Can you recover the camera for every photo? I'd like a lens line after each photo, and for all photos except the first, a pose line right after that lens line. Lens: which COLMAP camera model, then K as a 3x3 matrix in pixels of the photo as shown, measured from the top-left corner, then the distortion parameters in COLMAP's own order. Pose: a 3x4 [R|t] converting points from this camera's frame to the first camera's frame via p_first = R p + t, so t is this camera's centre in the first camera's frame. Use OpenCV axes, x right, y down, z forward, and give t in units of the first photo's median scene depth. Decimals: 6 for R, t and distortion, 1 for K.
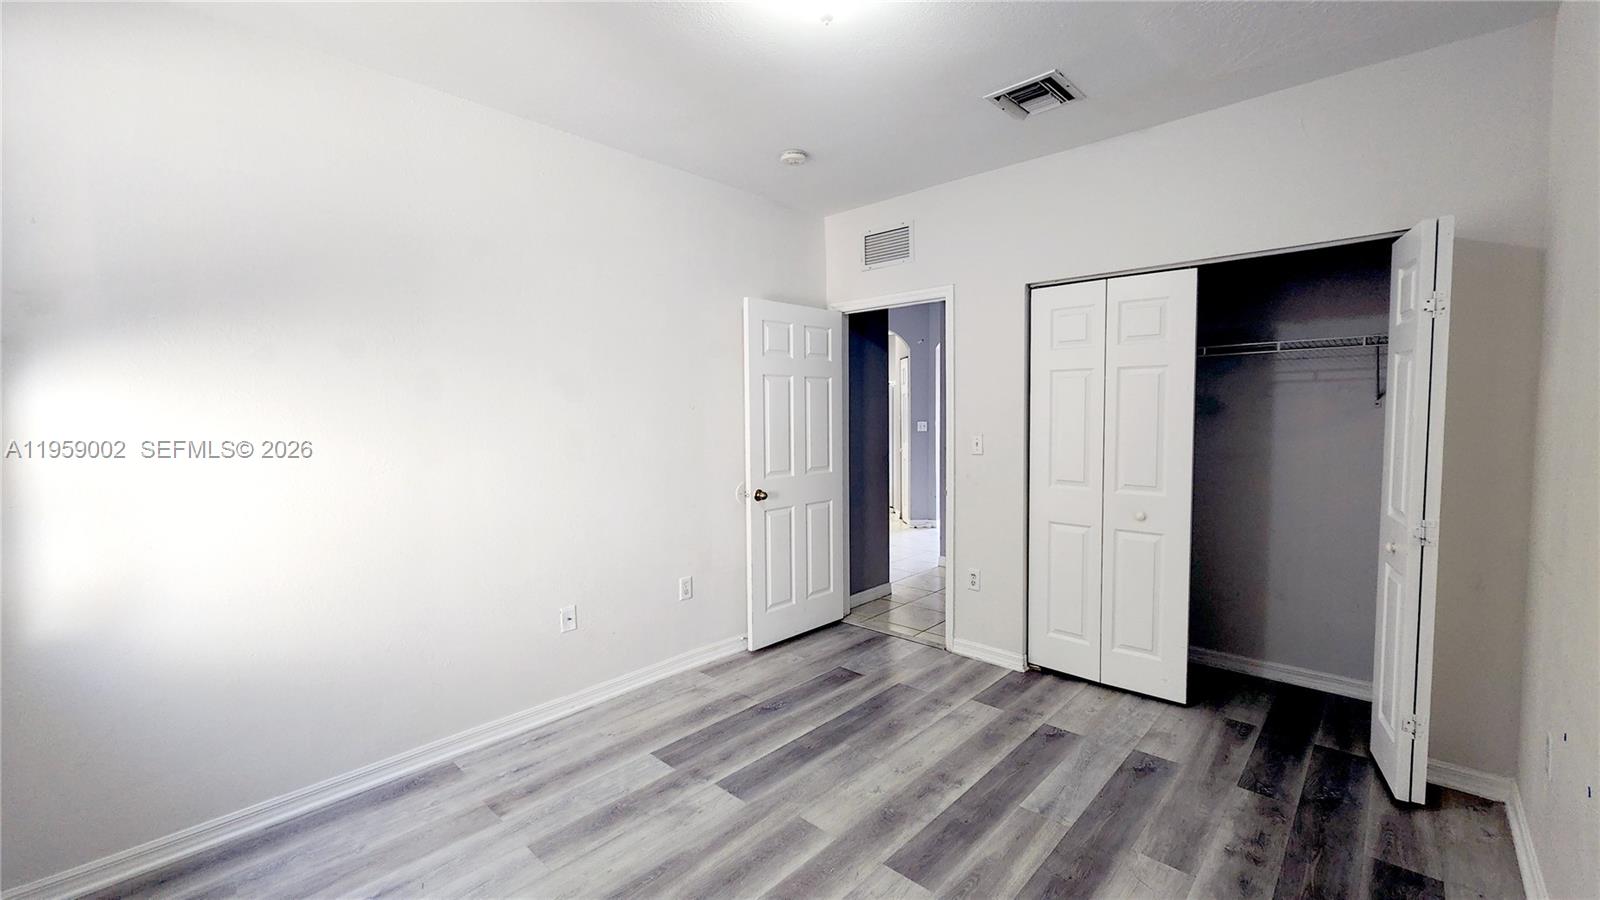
lens RADIAL K [[650.8, 0, 800.4], [0, 650.8, 454.3], [0, 0, 1]] dist [-0.007332, -0.000587]
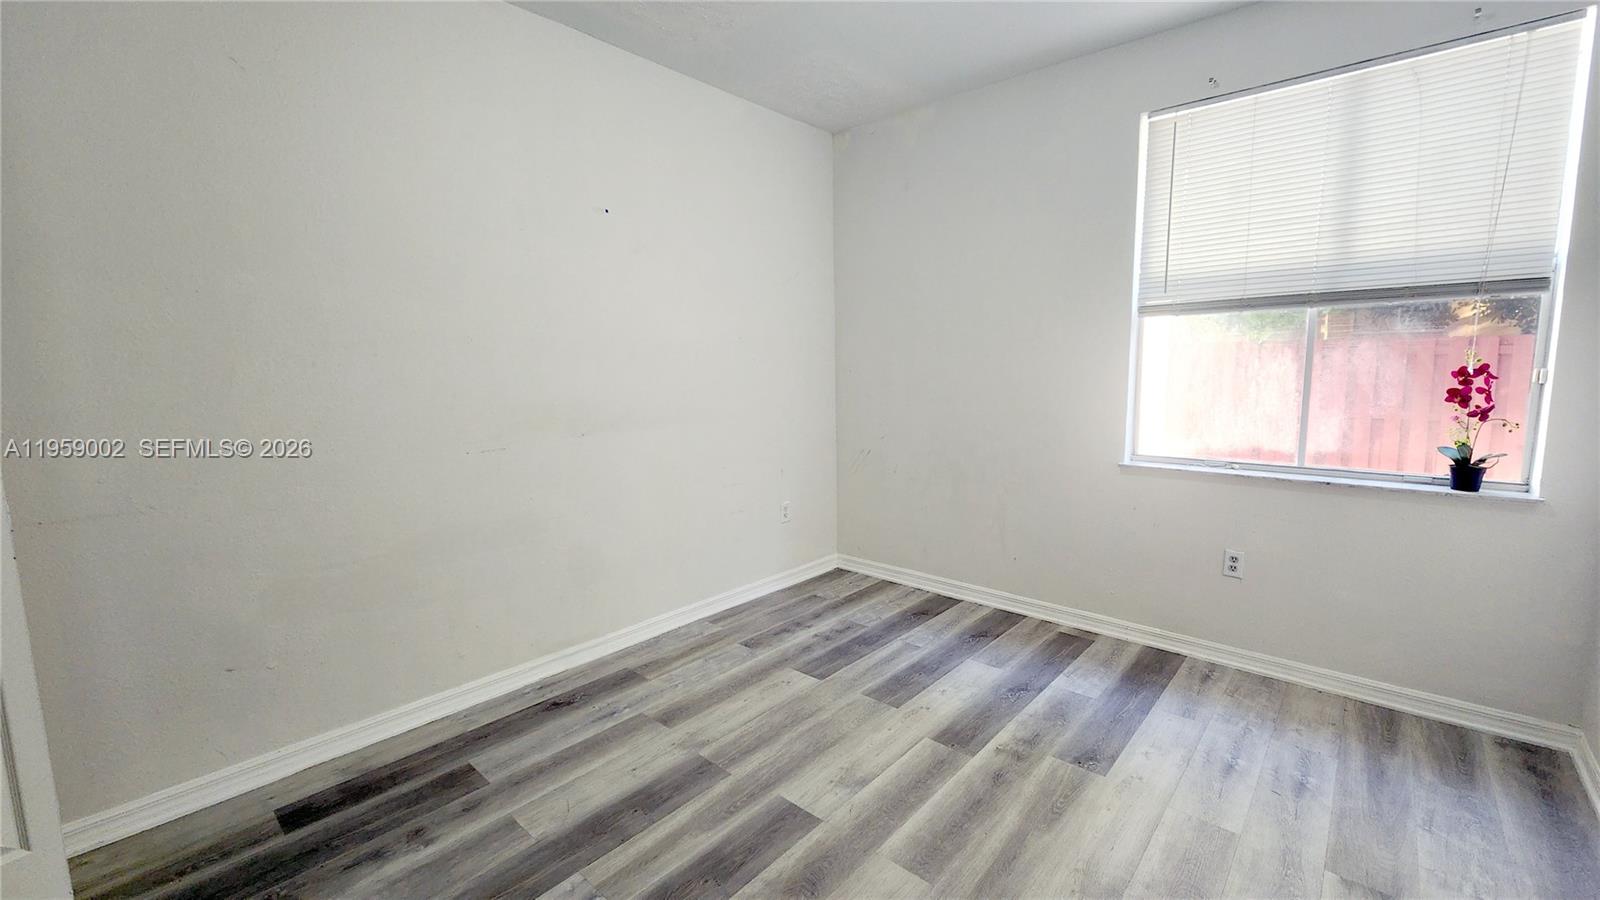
lens RADIAL K [[650.8, 0, 797.1], [0, 650.8, 445.7], [0, 0, 1]] dist [-0.007332, -0.000587]
pose [[-0.999631, 0.023017, -0.014451, 0.159442], [0.019975, 0.982801, 0.183584, -0.067039], [0.018428, 0.183227, -0.982898, 1.749759]]
